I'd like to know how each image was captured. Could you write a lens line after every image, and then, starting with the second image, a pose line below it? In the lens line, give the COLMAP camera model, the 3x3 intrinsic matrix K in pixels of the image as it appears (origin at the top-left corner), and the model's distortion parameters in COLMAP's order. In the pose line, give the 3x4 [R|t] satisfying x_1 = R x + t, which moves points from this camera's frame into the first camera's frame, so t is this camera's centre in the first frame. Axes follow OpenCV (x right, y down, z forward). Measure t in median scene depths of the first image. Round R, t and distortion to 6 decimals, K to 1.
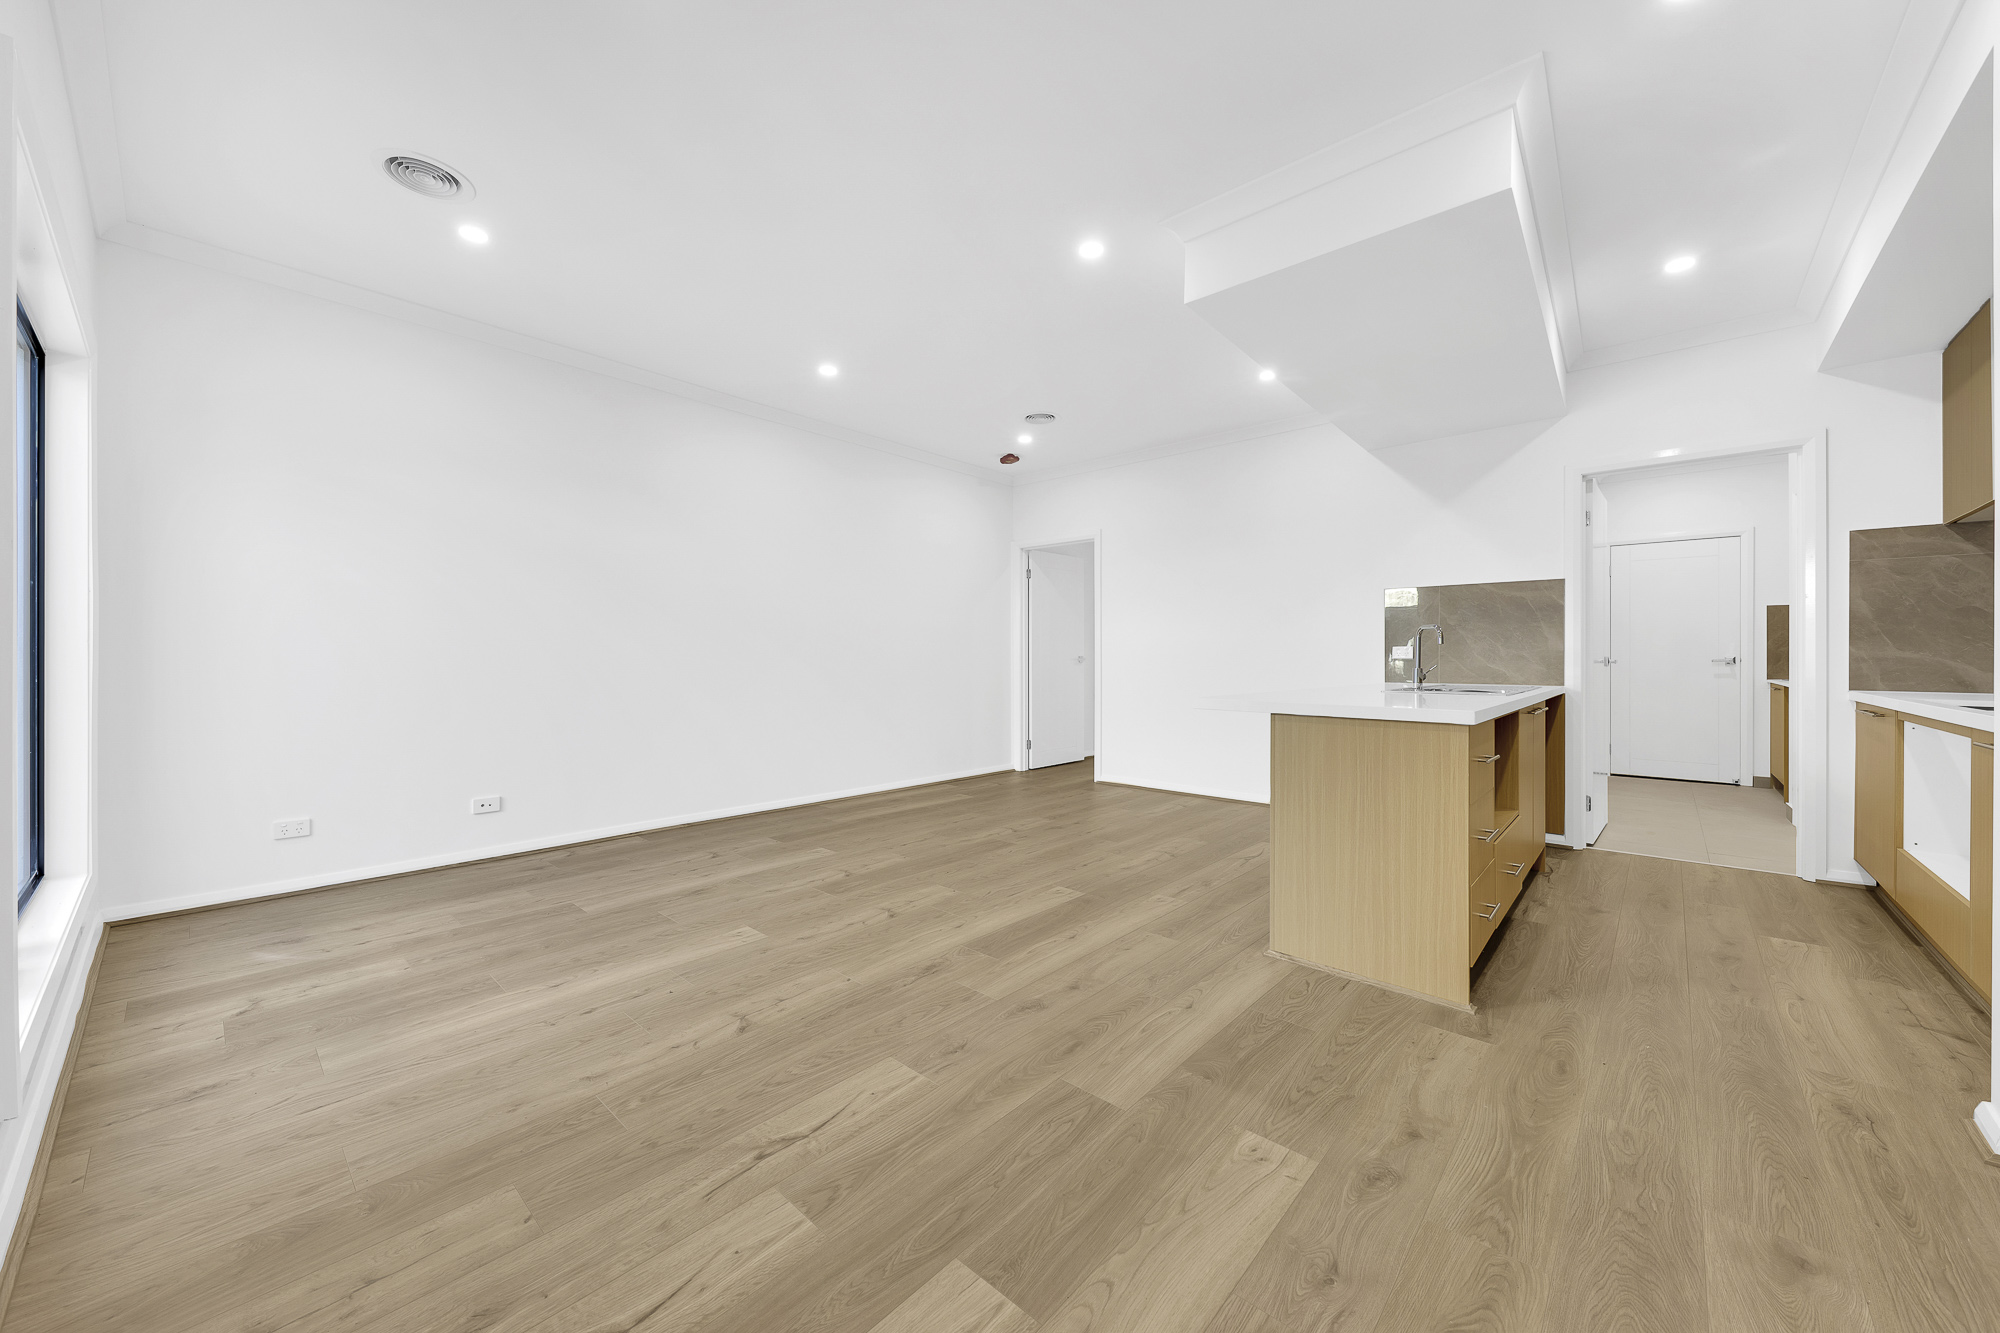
lens RADIAL K [[733.8, 0, 1008.0], [0, 733.8, 658.9], [0, 0, 1]] dist [0.010016, -0.004357]
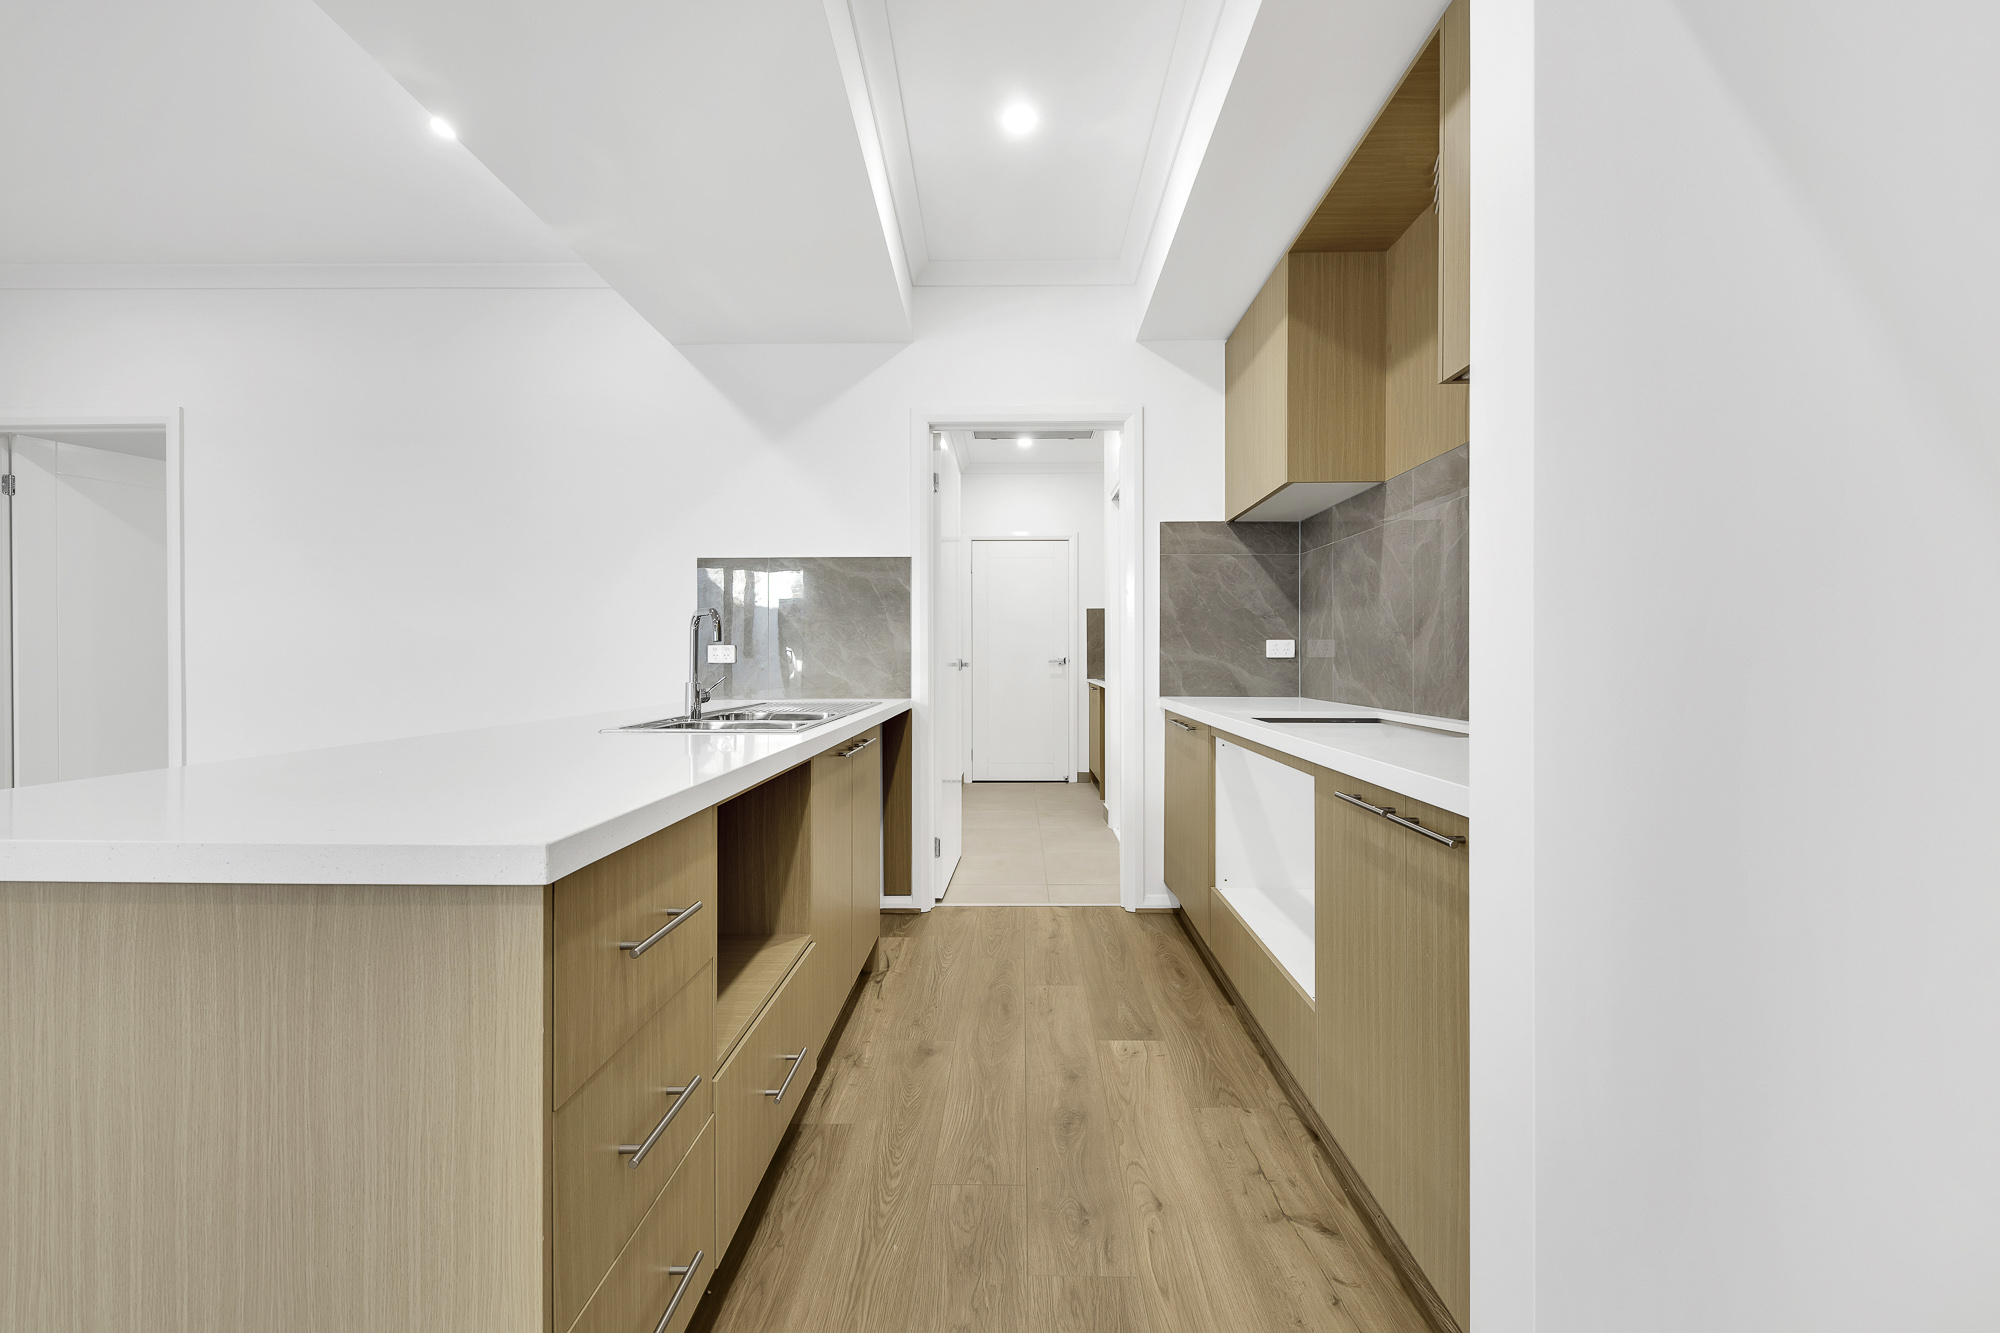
lens RADIAL K [[805.1, 0, 1000.0], [0, 805.1, 666.5], [0, 0, 1]] dist [-0.000423, -0.006328]
pose [[0.762433, -0.010391, 0.646984, 0.349923], [0.002989, 0.999917, 0.012537, -0.007918], [-0.647060, -0.007624, 0.762401, 0.373966]]
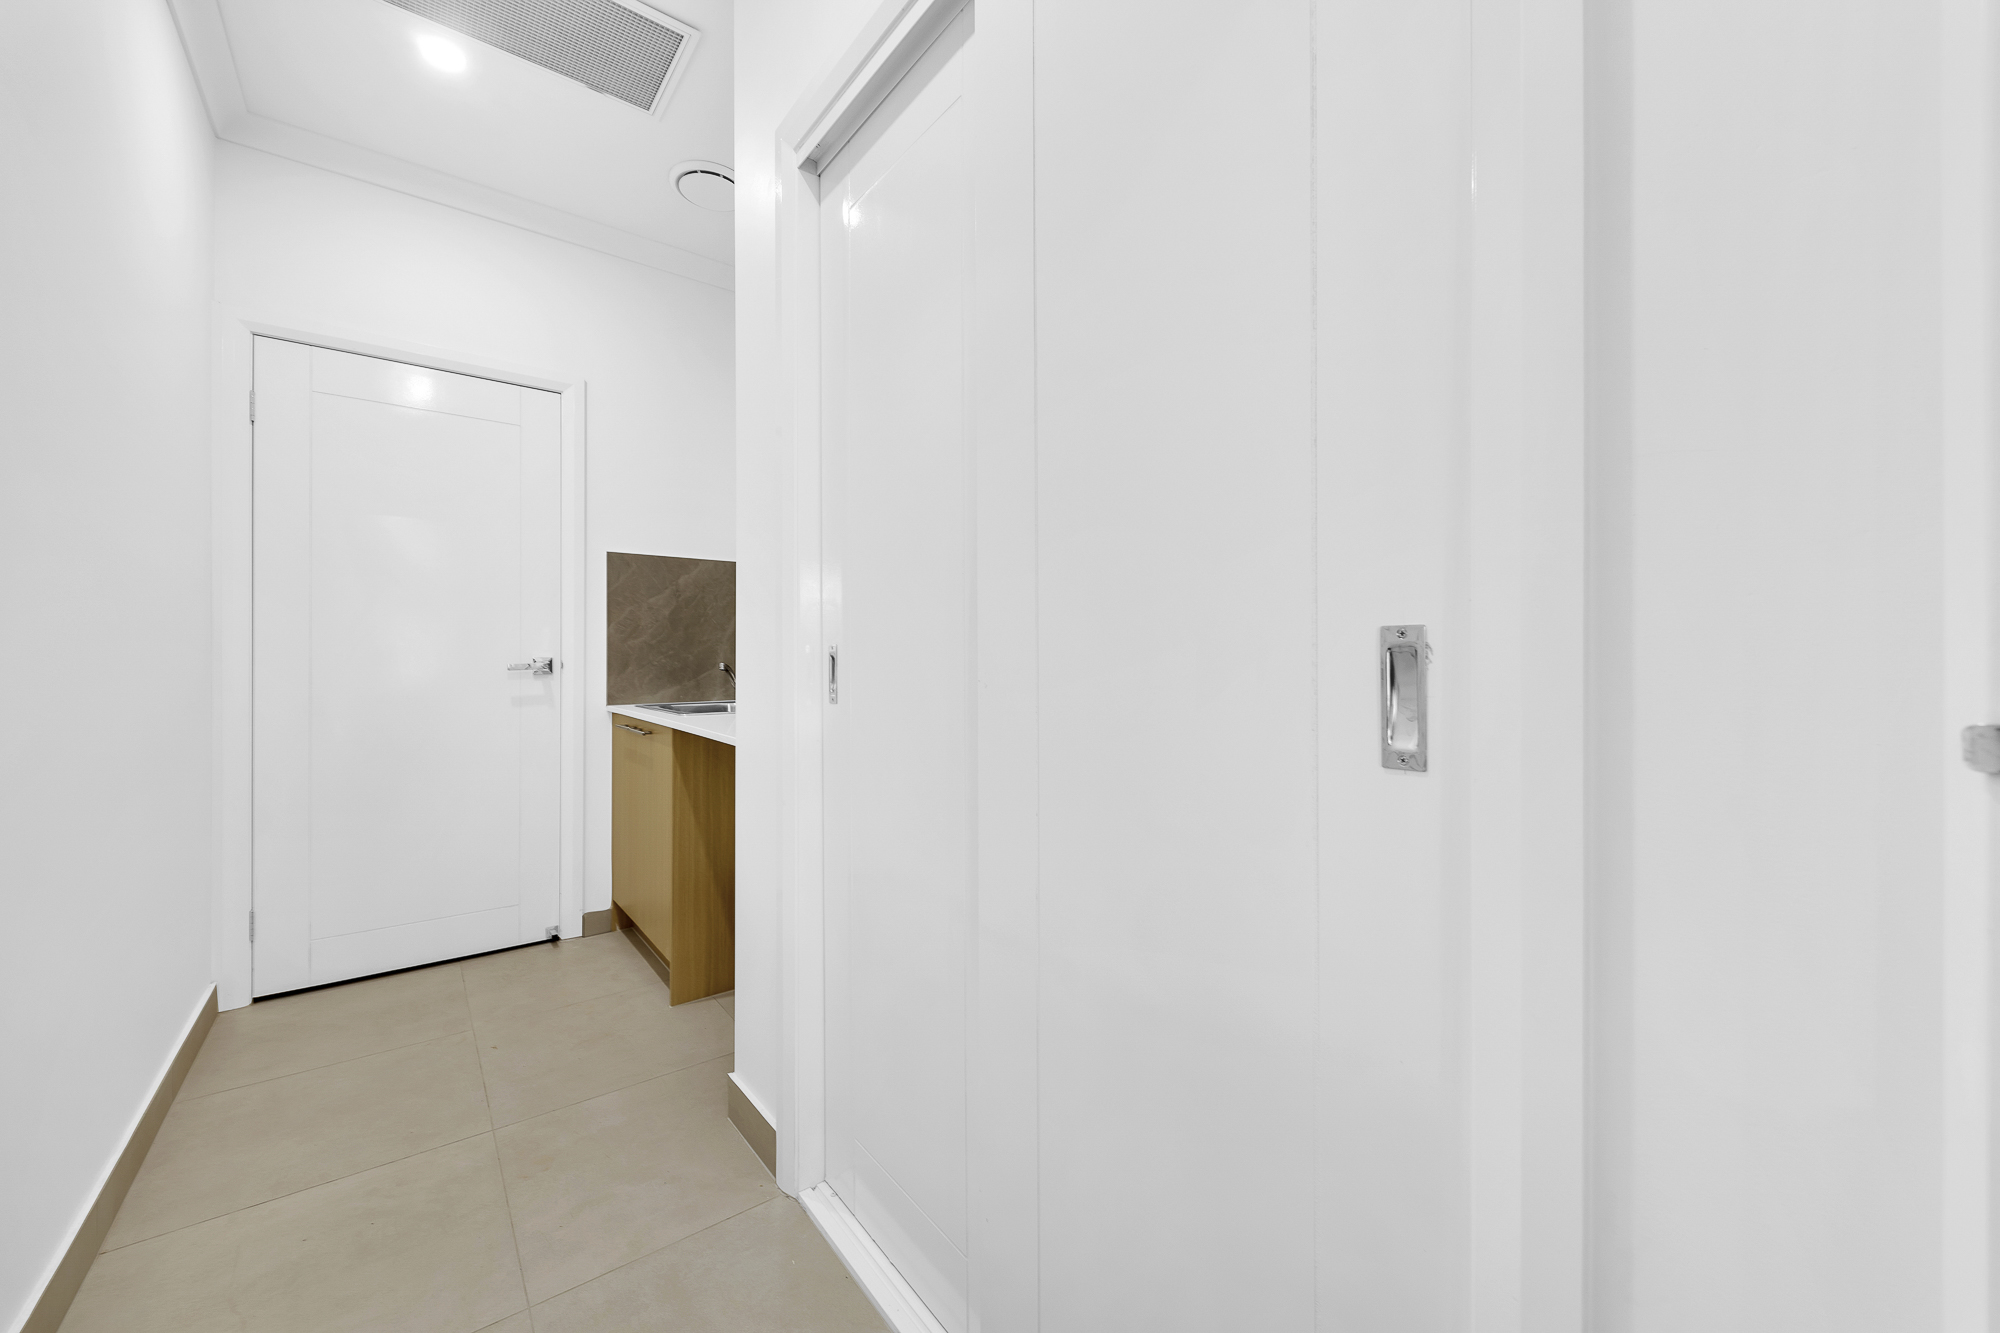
lens RADIAL K [[733.8, 0, 1008.0], [0, 733.8, 658.9], [0, 0, 1]] dist [0.010016, -0.004357]
pose [[0.160234, 0.007650, 0.987049, 1.073729], [0.006168, 0.999943, -0.008752, 0.006704], [-0.987060, 0.007490, 0.160178, 1.196051]]
